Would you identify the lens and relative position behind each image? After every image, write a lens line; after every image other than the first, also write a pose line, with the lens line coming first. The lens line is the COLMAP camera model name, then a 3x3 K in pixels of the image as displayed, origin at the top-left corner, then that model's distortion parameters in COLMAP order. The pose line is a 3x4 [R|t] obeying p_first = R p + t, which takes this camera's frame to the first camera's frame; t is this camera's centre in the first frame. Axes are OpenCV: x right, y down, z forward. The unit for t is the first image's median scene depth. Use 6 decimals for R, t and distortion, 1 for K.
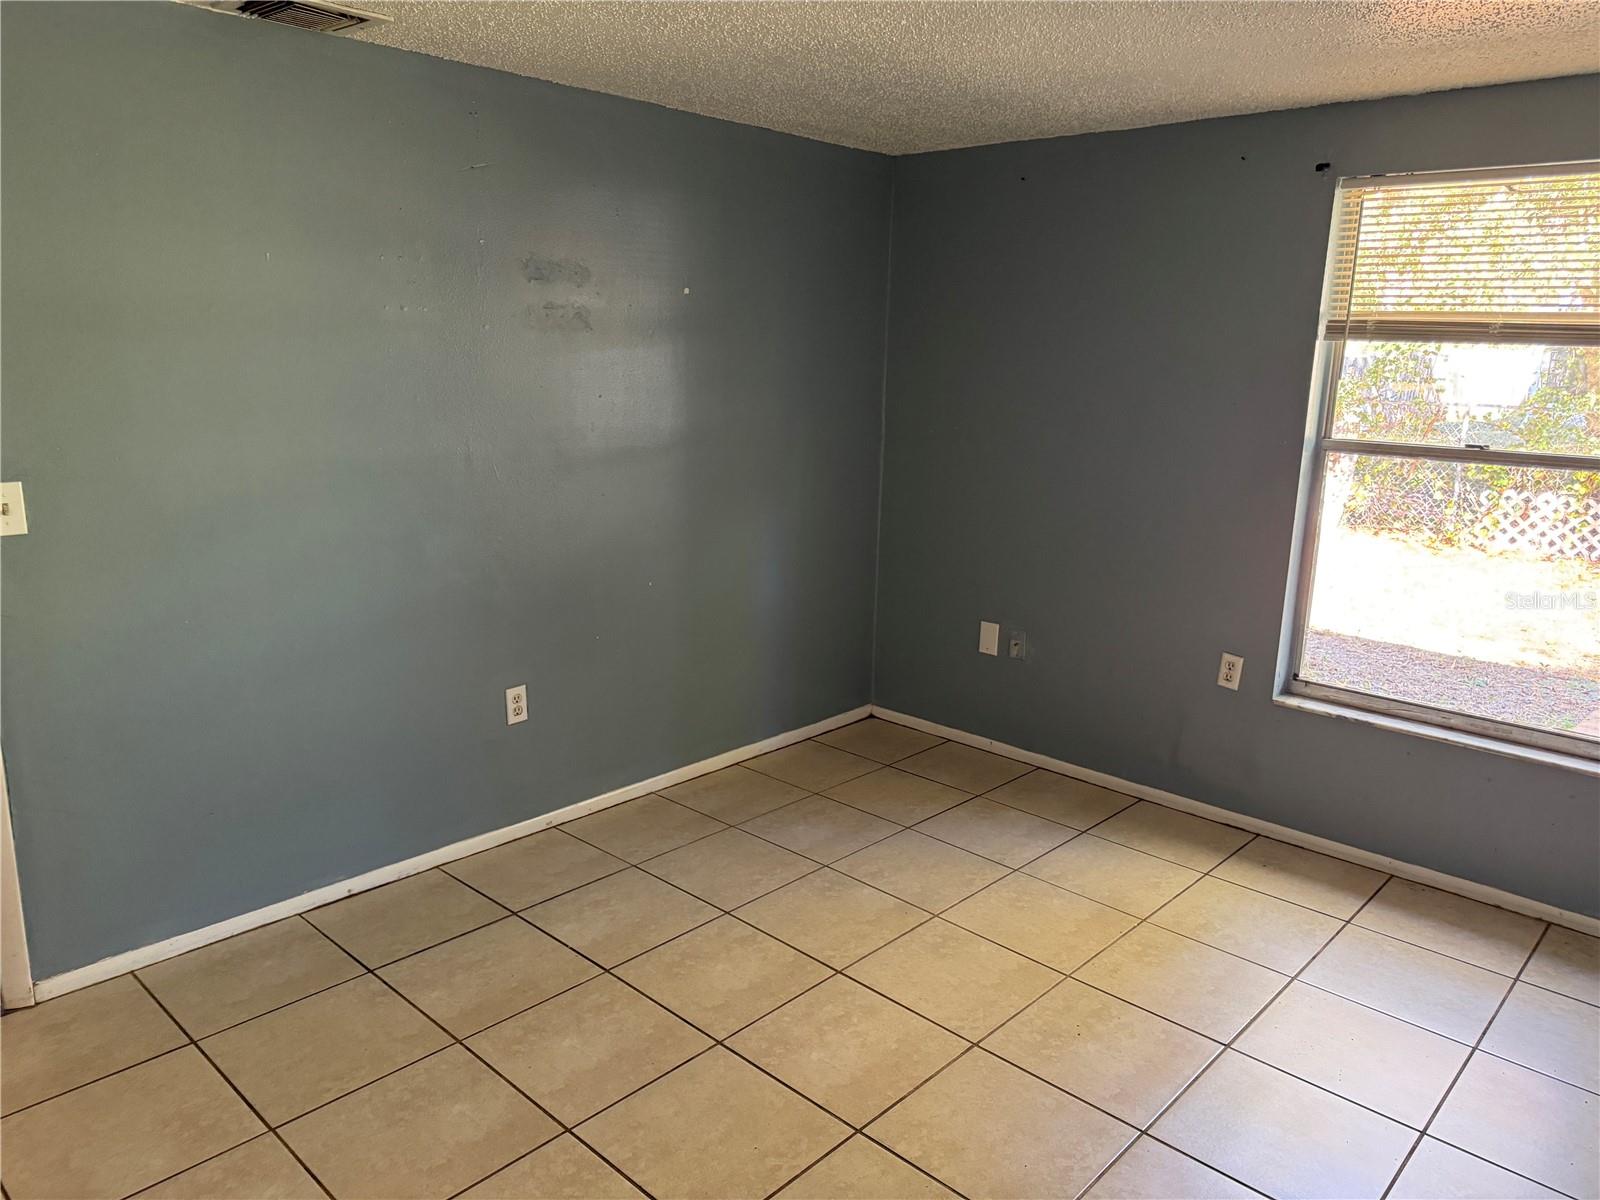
lens RADIAL K [[1114.8, 0, 800.0], [0, 1114.8, 600.0], [0, 0, 1]] dist [0.103514, -0.147269]
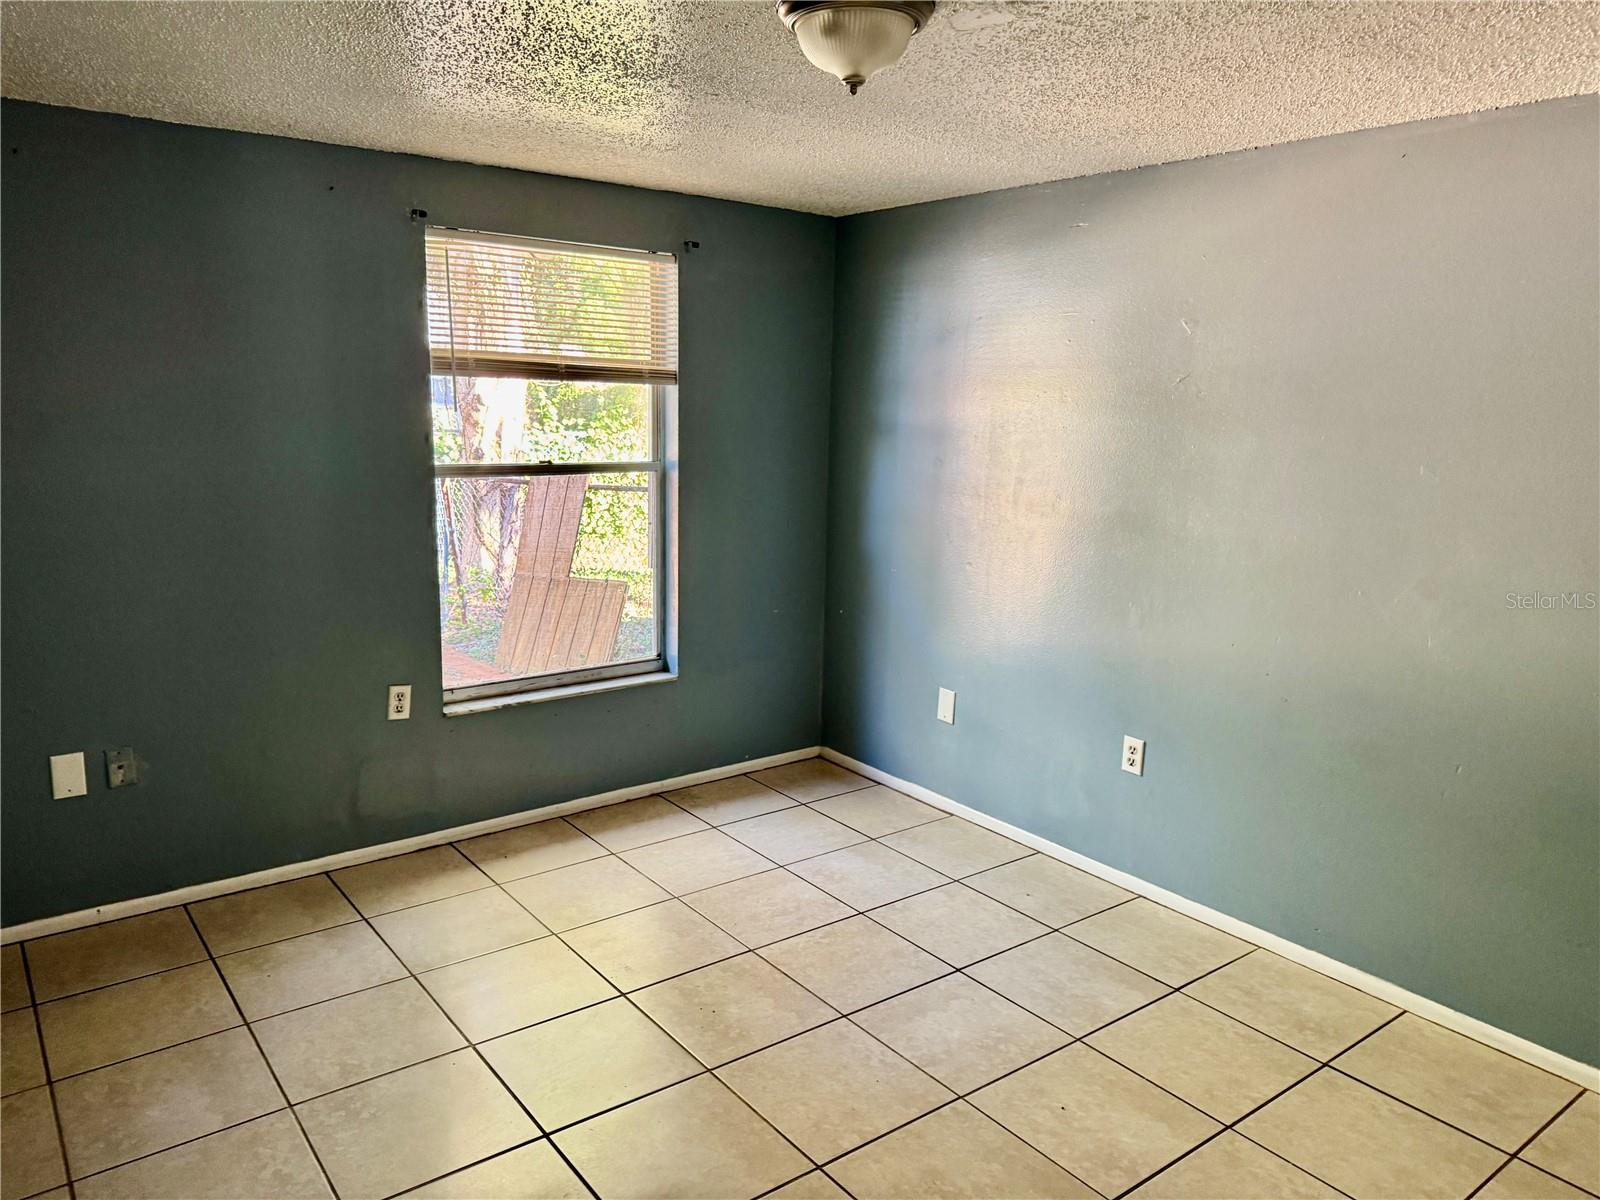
lens RADIAL K [[1106.3, 0, 800.0], [0, 1106.3, 600.0], [0, 0, 1]] dist [0.102695, -0.209566]
pose [[0.155008, -0.196259, 0.968223, -0.546851], [0.197868, 0.966377, 0.164207, -0.126434], [-0.967895, 0.166127, 0.188630, 0.492307]]
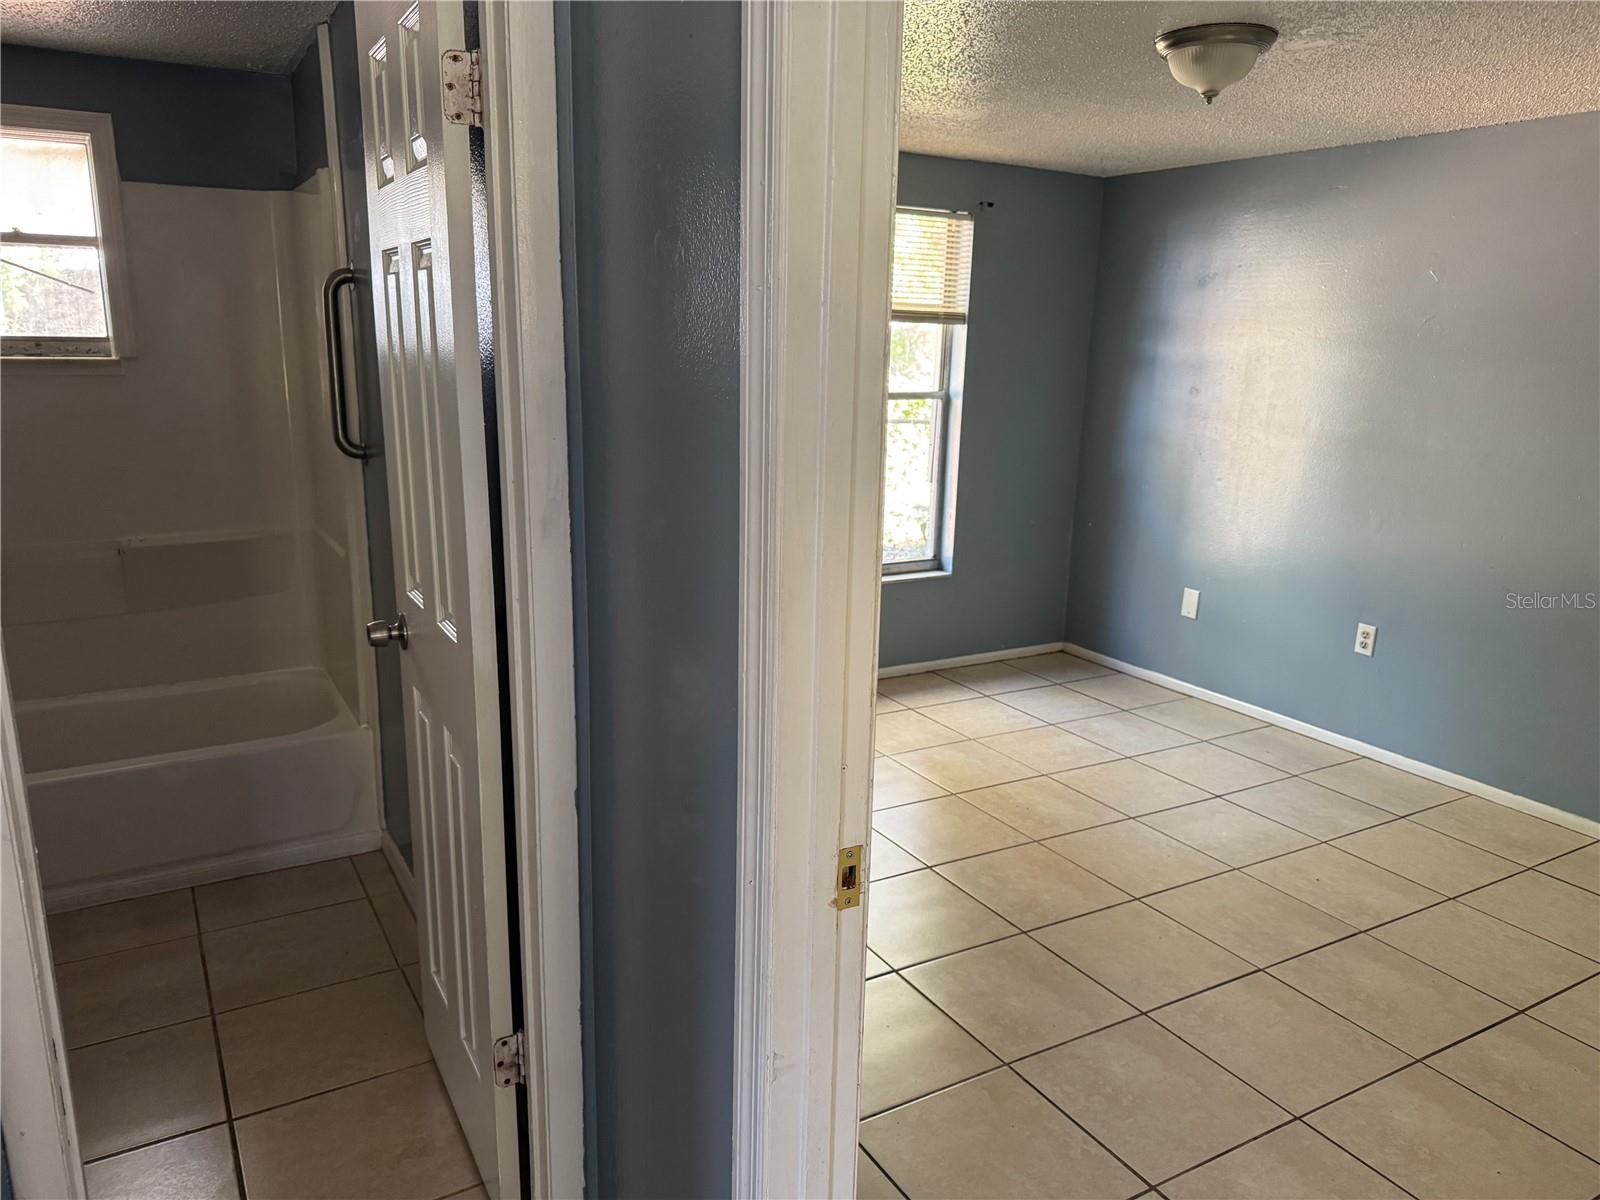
lens RADIAL K [[1119.8, 0, 801.4], [0, 1119.8, 611.2], [0, 0, 1]] dist [0.059334, -0.104751]
pose [[0.278586, -0.241295, 0.929606, -0.843332], [0.192928, 0.962254, 0.191952, -0.144448], [-0.940834, 0.125872, 0.314623, 0.601083]]
